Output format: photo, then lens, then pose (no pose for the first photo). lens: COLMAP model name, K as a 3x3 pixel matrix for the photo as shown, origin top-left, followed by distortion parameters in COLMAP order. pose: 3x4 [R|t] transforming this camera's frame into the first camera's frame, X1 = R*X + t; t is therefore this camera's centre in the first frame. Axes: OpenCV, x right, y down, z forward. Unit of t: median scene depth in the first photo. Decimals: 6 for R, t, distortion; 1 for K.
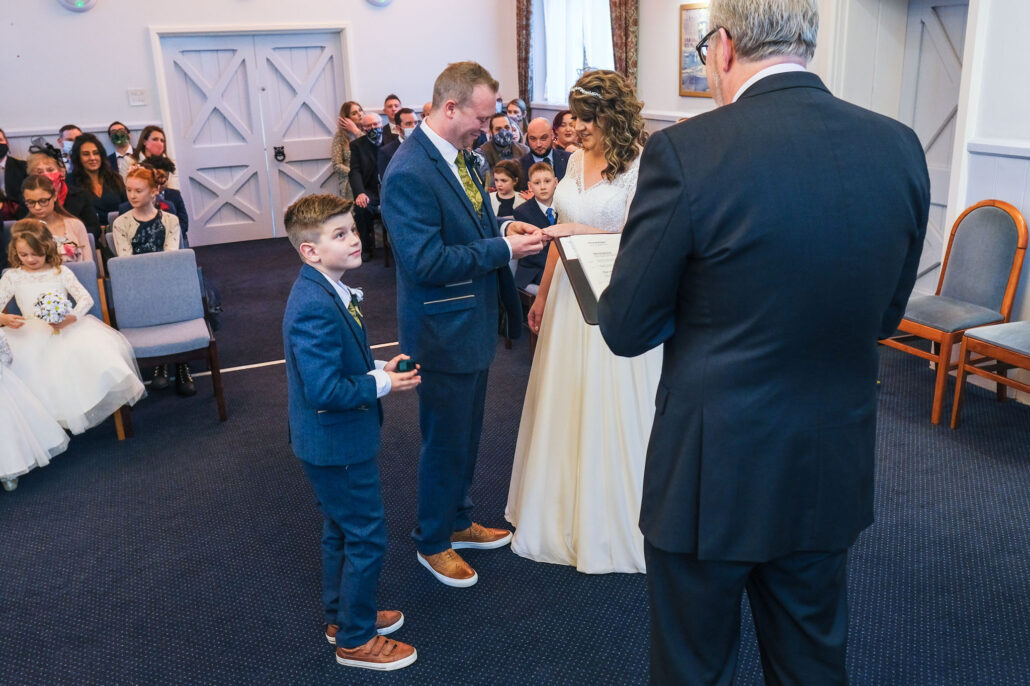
lens RADIAL K [[913.1, 0, 519.7], [0, 913.1, 330.8], [0, 0, 1]] dist [-0.011128, 0.008665]
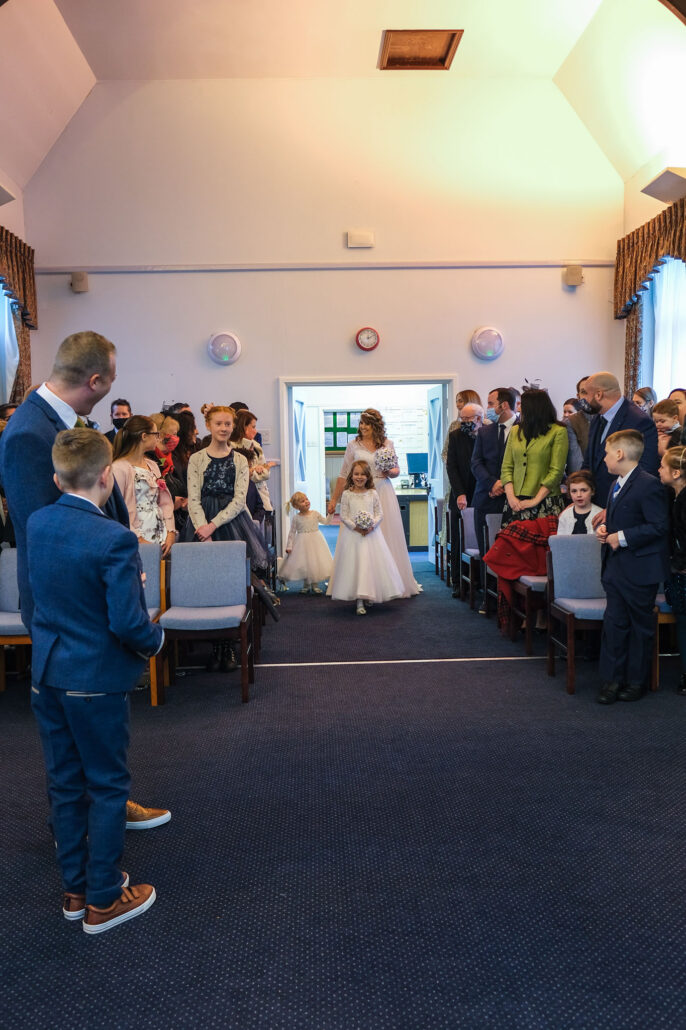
lens RADIAL K [[908.2, 0, 327.1], [0, 908.2, 511.6], [0, 0, 1]] dist [-0.006211, 0.000659]
pose [[0.928474, 0.041221, -0.369103, 0.116487], [-0.120332, 0.973601, -0.193963, 0.066648], [0.351363, 0.224505, 0.908923, 0.038649]]
